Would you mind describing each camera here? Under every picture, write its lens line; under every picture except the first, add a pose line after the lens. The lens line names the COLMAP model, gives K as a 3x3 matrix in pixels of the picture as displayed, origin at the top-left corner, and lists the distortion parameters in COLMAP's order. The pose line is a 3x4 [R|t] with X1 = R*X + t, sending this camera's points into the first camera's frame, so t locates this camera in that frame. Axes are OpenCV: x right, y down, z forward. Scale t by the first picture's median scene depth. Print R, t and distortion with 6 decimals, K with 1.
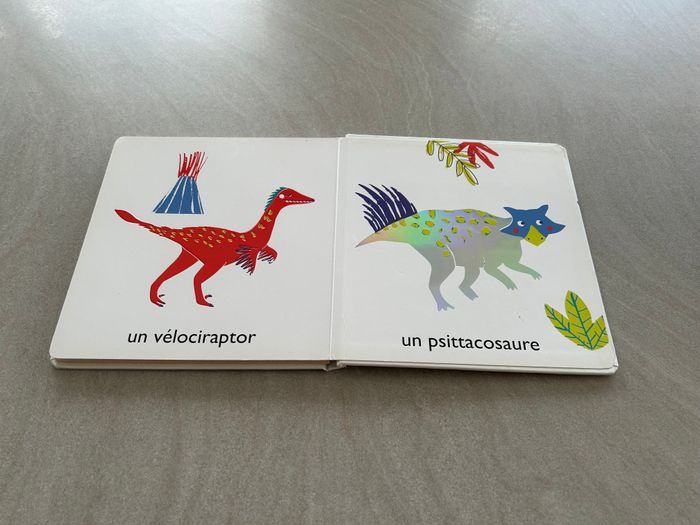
lens RADIAL K [[530.8, 0, 353.9], [0, 530.8, 267.2], [0, 0, 1]] dist [0.015564, -0.037732]
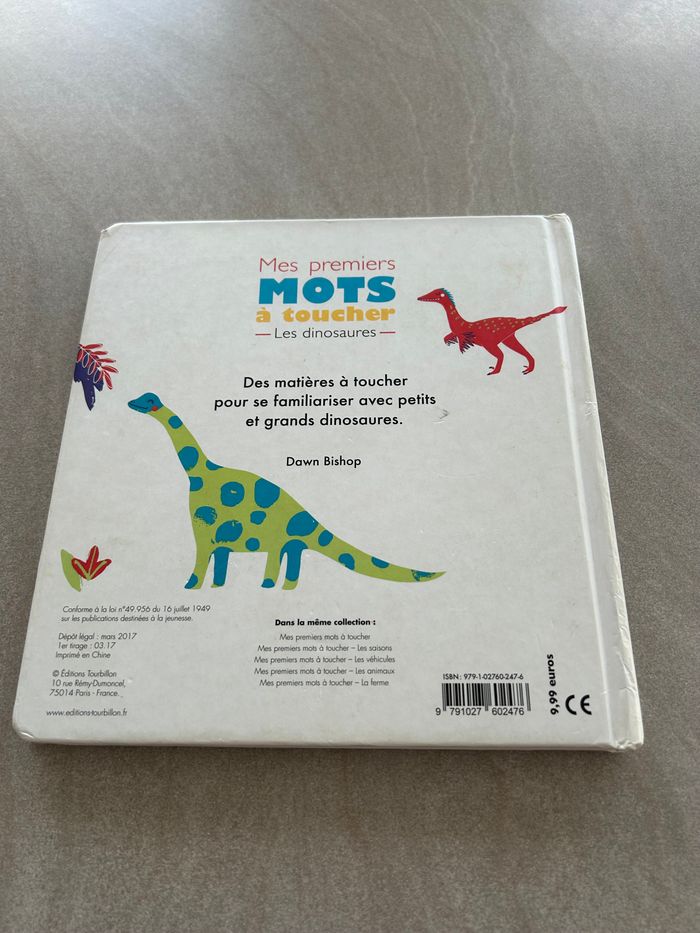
lens RADIAL K [[707.5, 0, 352.8], [0, 707.5, 470.4], [0, 0, 1]] dist [0.015564, -0.037732]
pose [[0.999917, -0.001686, -0.012801, -0.002045], [0.003311, 0.991767, 0.128013, -0.070226], [0.012479, -0.128044, 0.991690, 0.302872]]
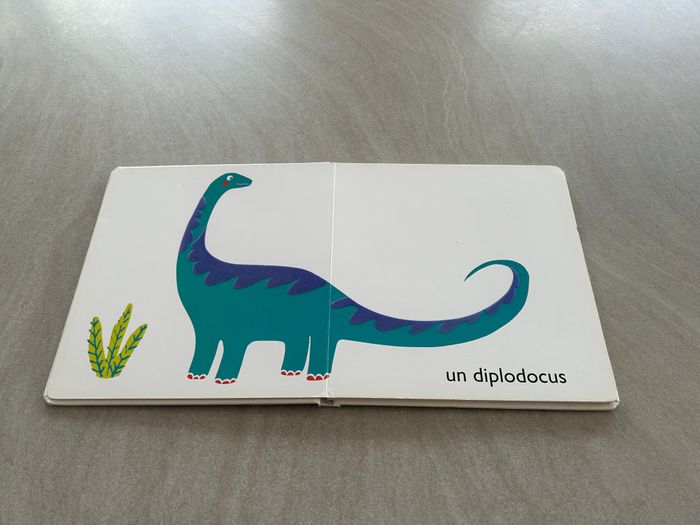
lens RADIAL K [[530.8, 0, 348.9], [0, 530.8, 265.4], [0, 0, 1]] dist [0.015564, -0.037732]
pose [[0.999927, -0.001202, -0.012013, -0.079965], [0.001147, 0.999989, -0.004588, 0.057503], [0.012018, 0.004573, 0.999917, -0.049798]]
